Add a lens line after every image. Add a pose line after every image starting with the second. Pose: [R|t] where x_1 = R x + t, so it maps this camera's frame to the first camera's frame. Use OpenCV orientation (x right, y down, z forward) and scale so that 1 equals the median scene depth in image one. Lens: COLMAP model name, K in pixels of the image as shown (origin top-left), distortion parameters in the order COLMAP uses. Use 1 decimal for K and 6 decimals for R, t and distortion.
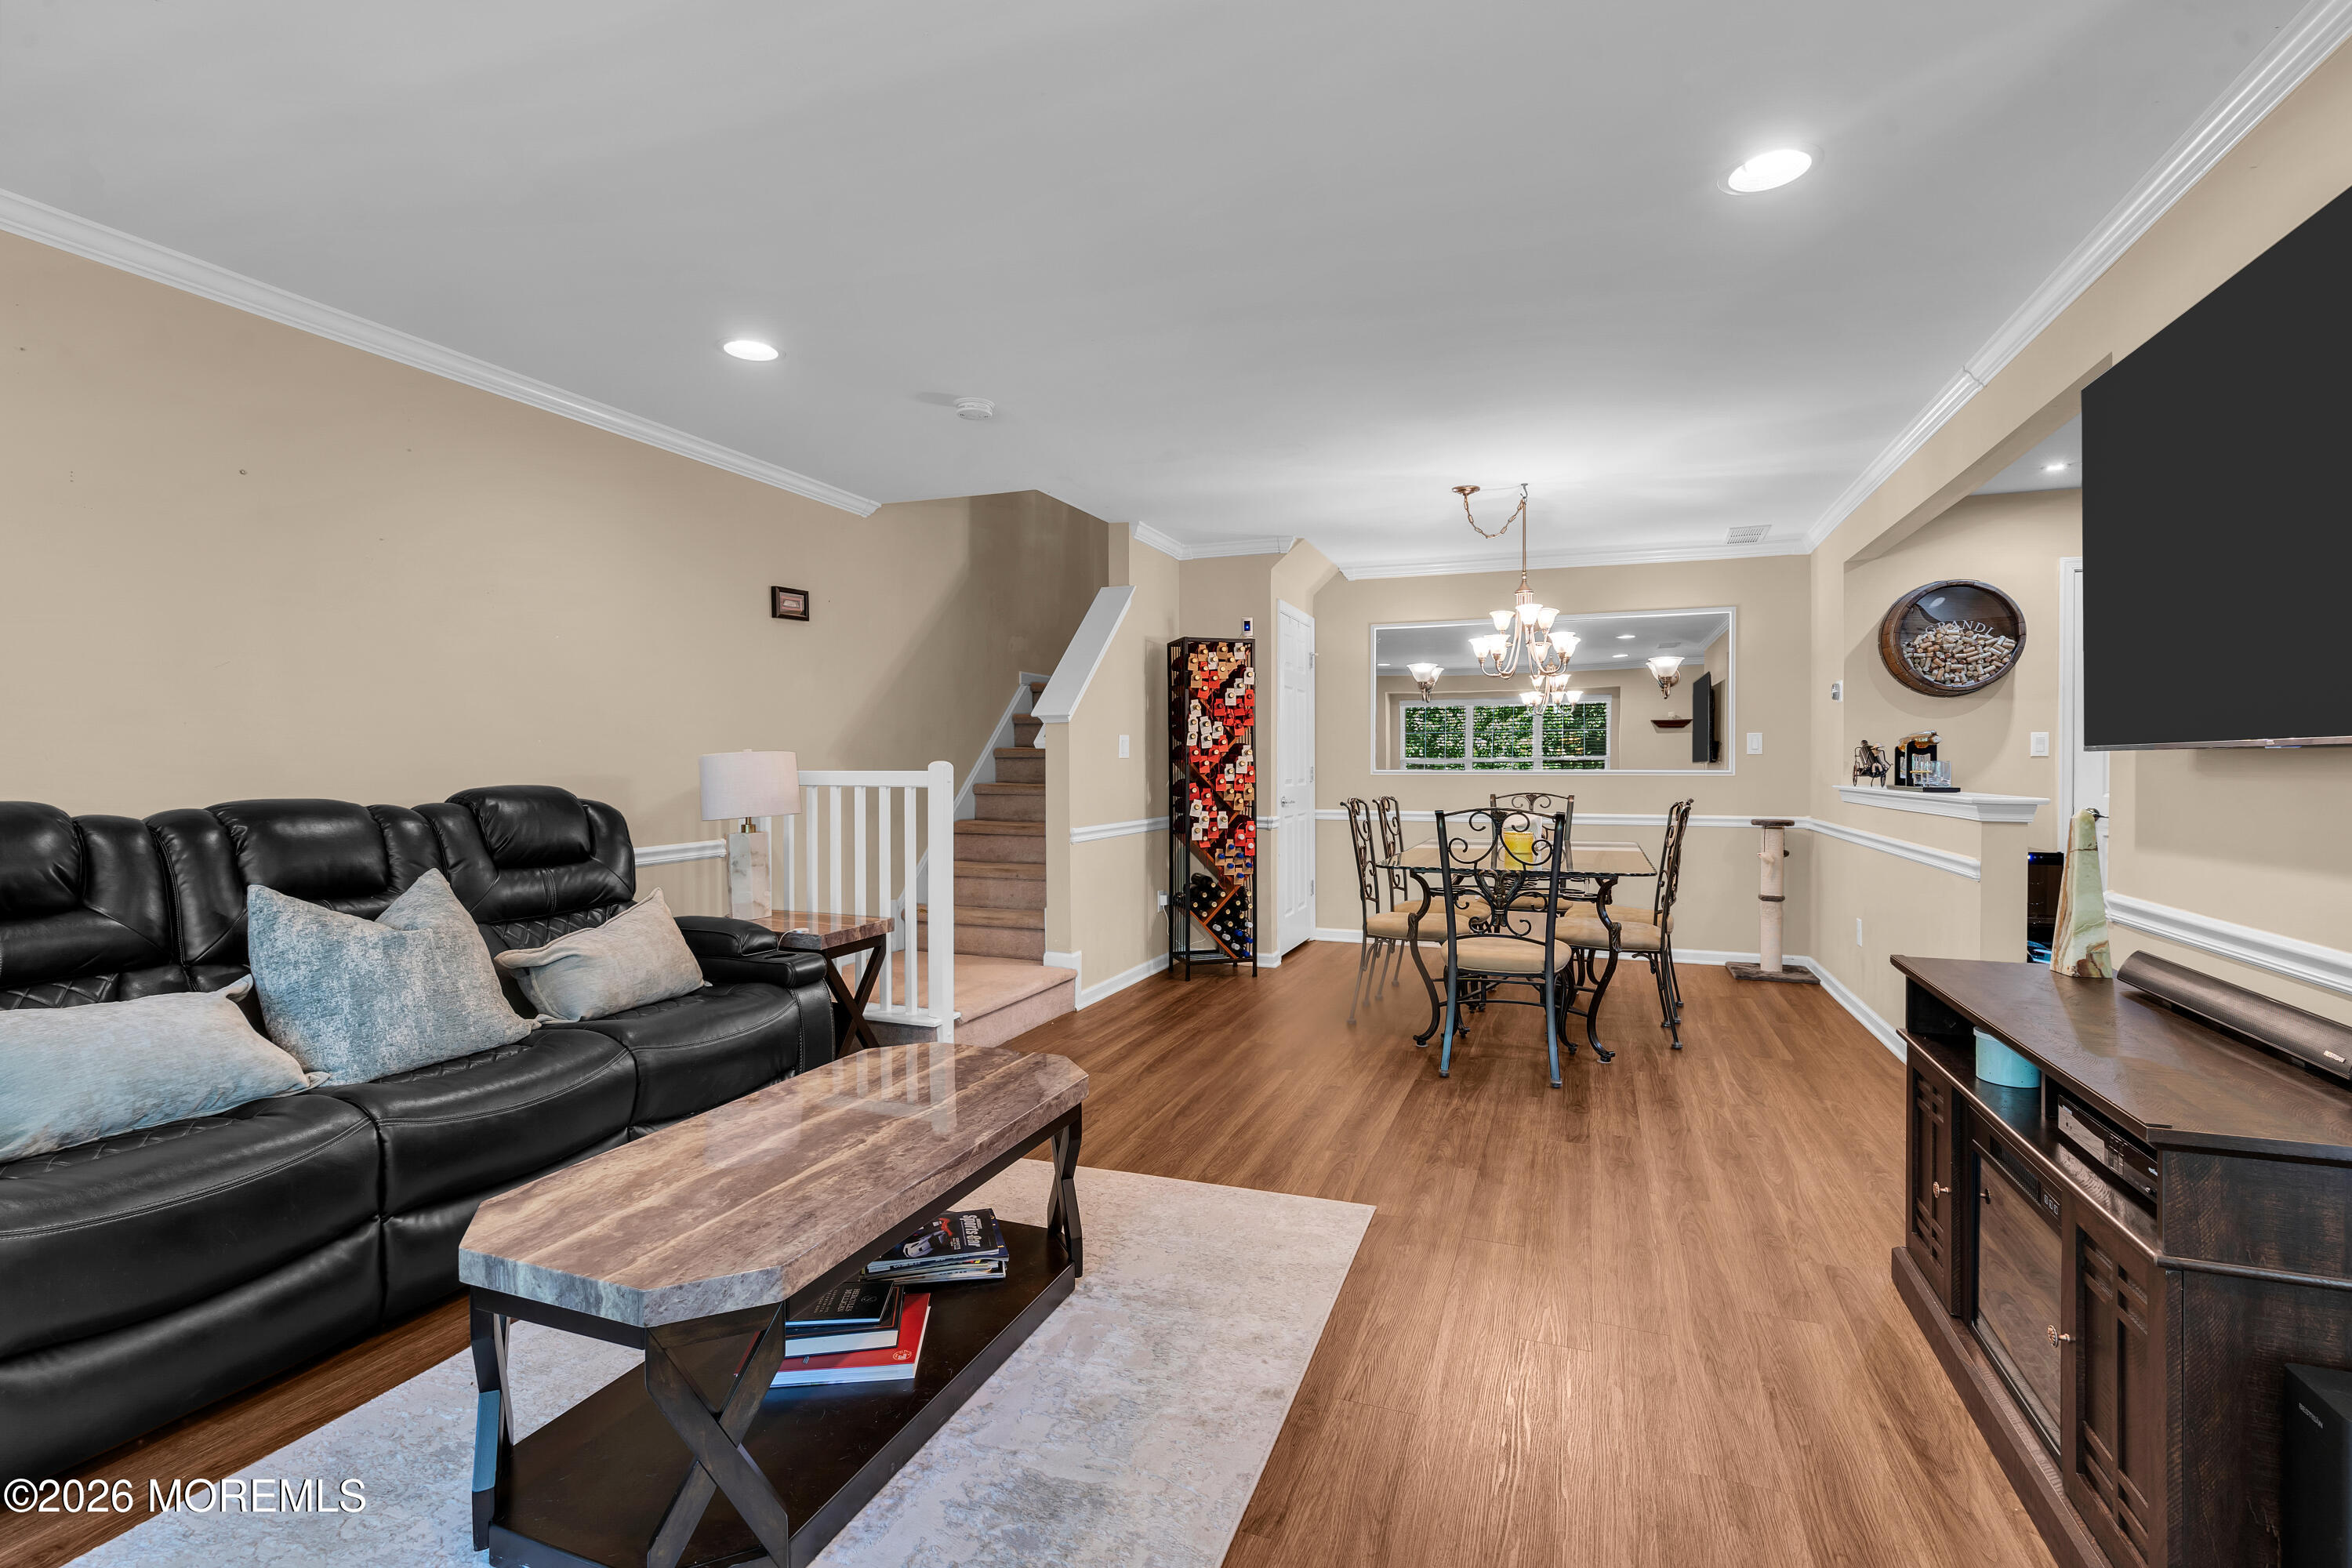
lens RADIAL K [[1084.6, 0, 1176.9], [0, 1084.6, 758.1], [0, 0, 1]] dist [-0.008188, 0.007450]
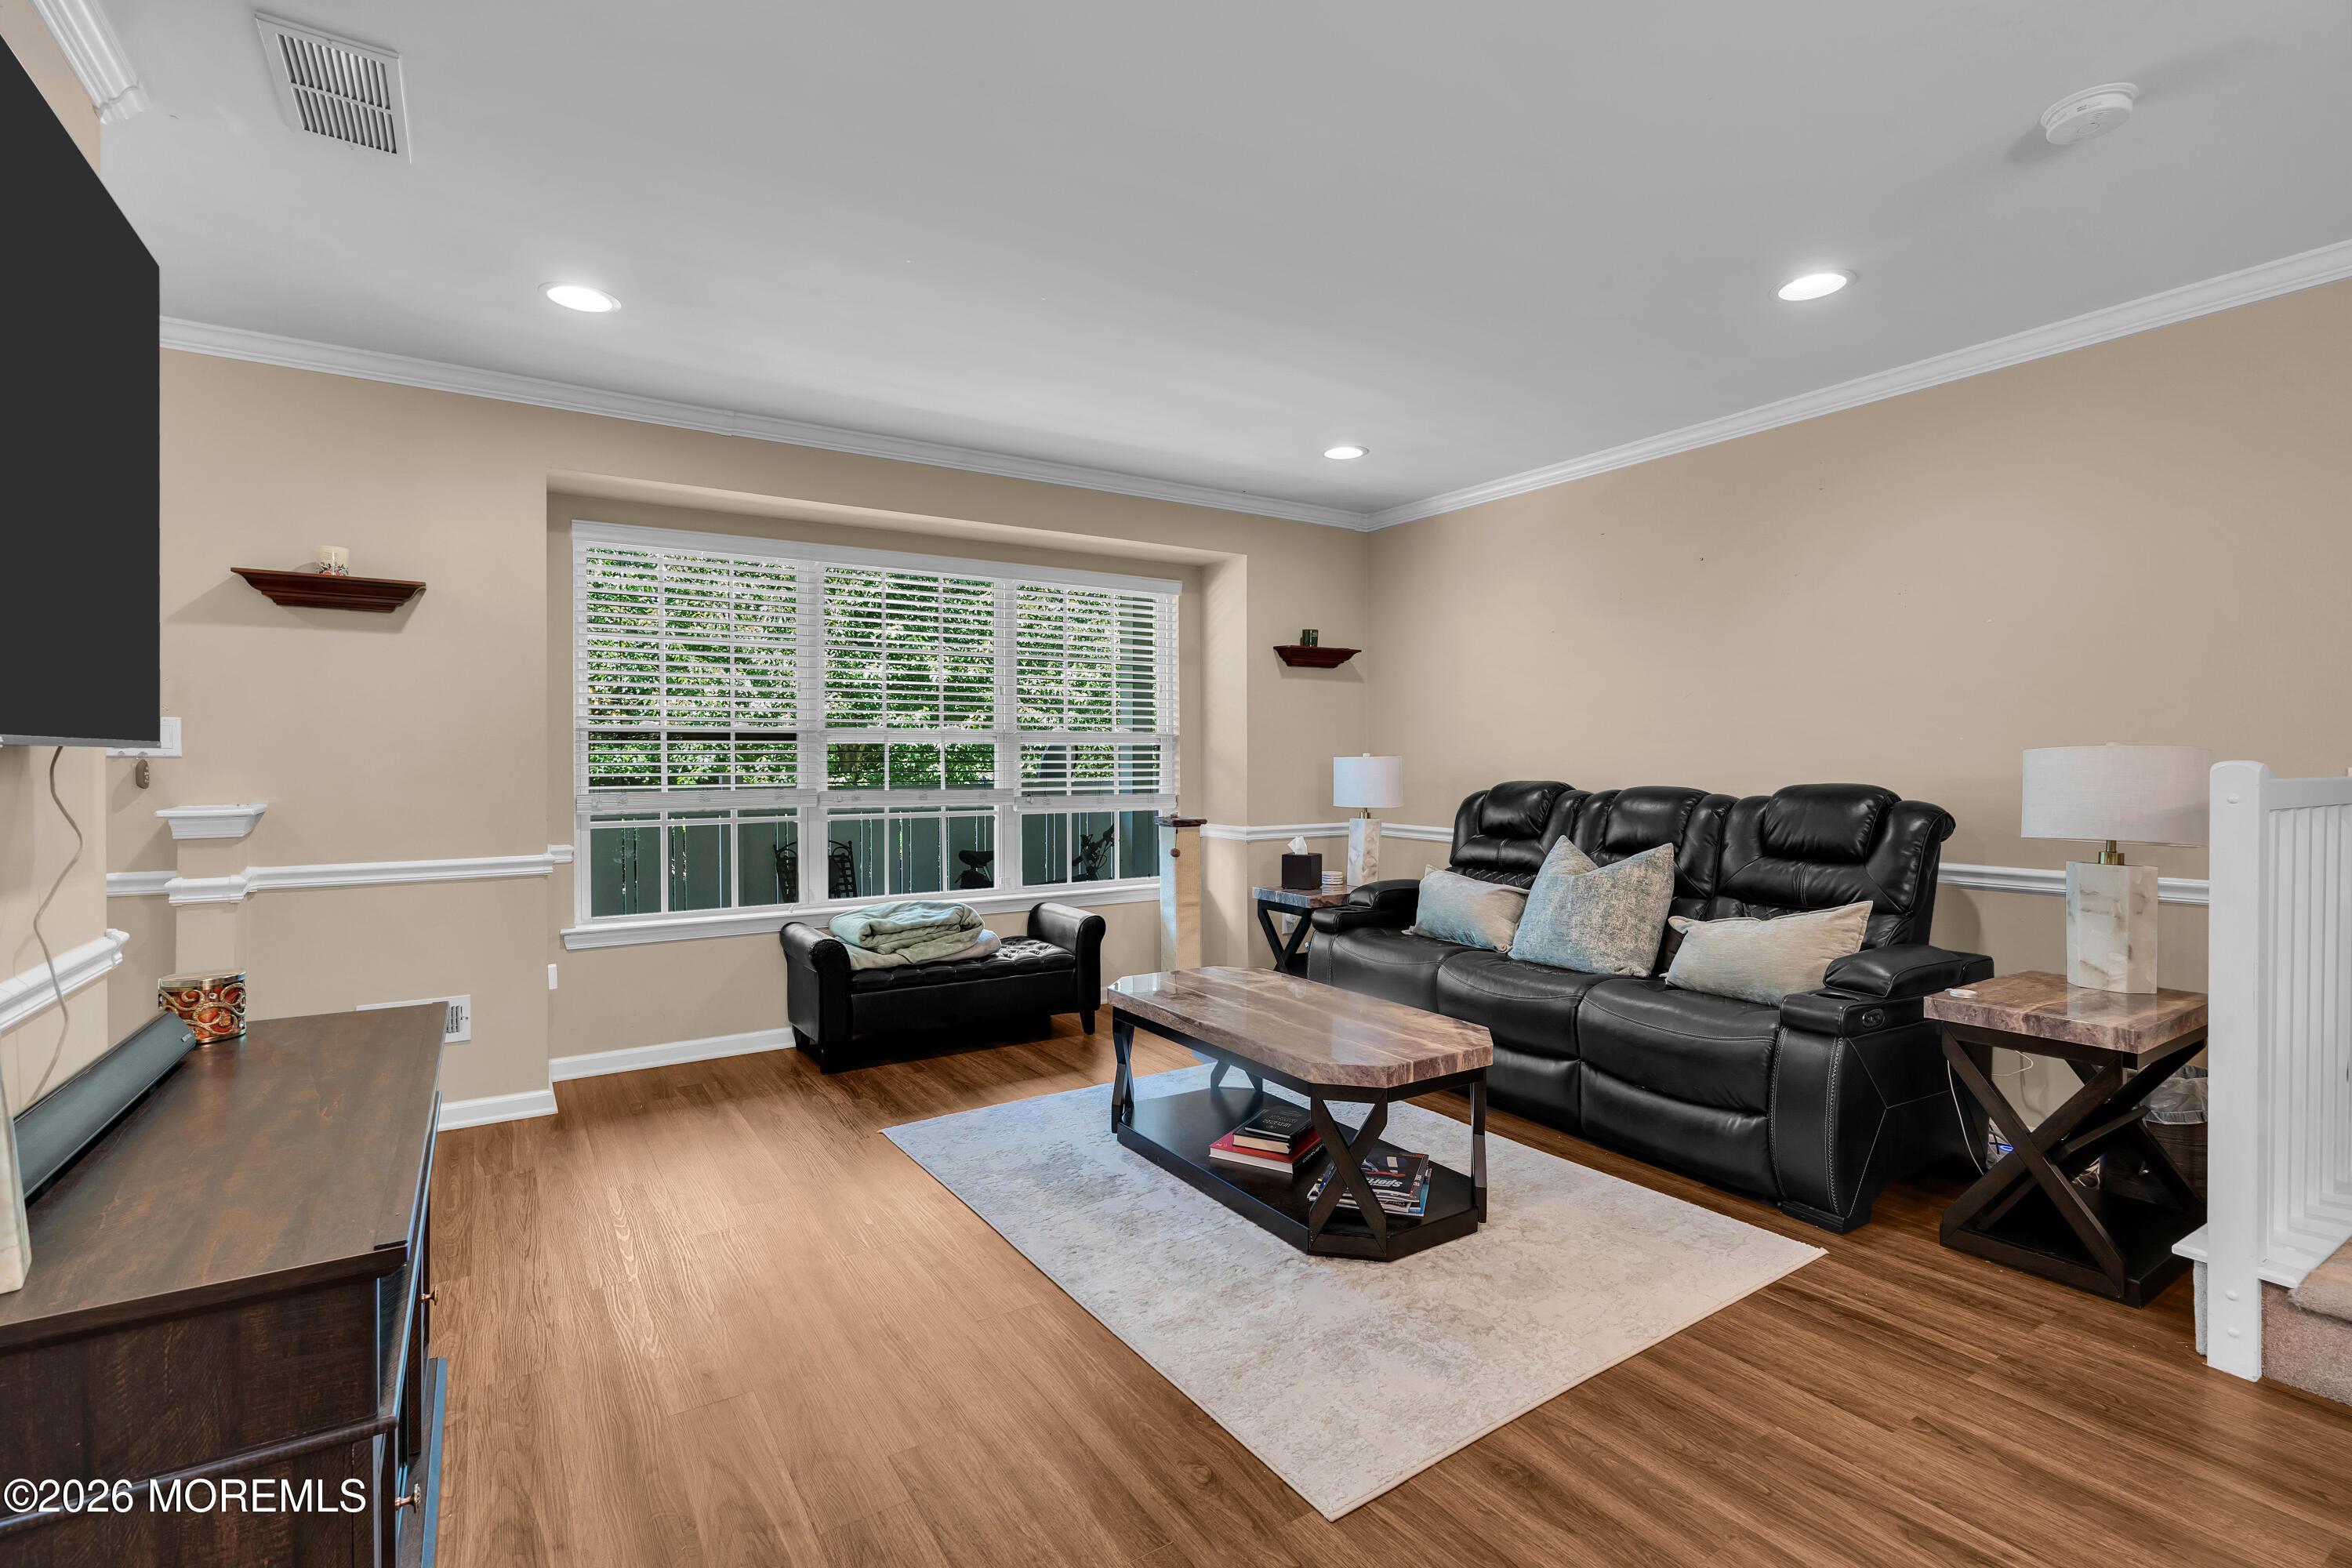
lens RADIAL K [[1084.6, 0, 1176.9], [0, 1084.6, 758.1], [0, 0, 1]] dist [-0.008188, 0.007450]
pose [[-0.600492, 0.000973, -0.799630, 0.669114], [0.009002, 0.999944, -0.005544, 0.001133], [0.799580, -0.010527, -0.600467, 1.225743]]
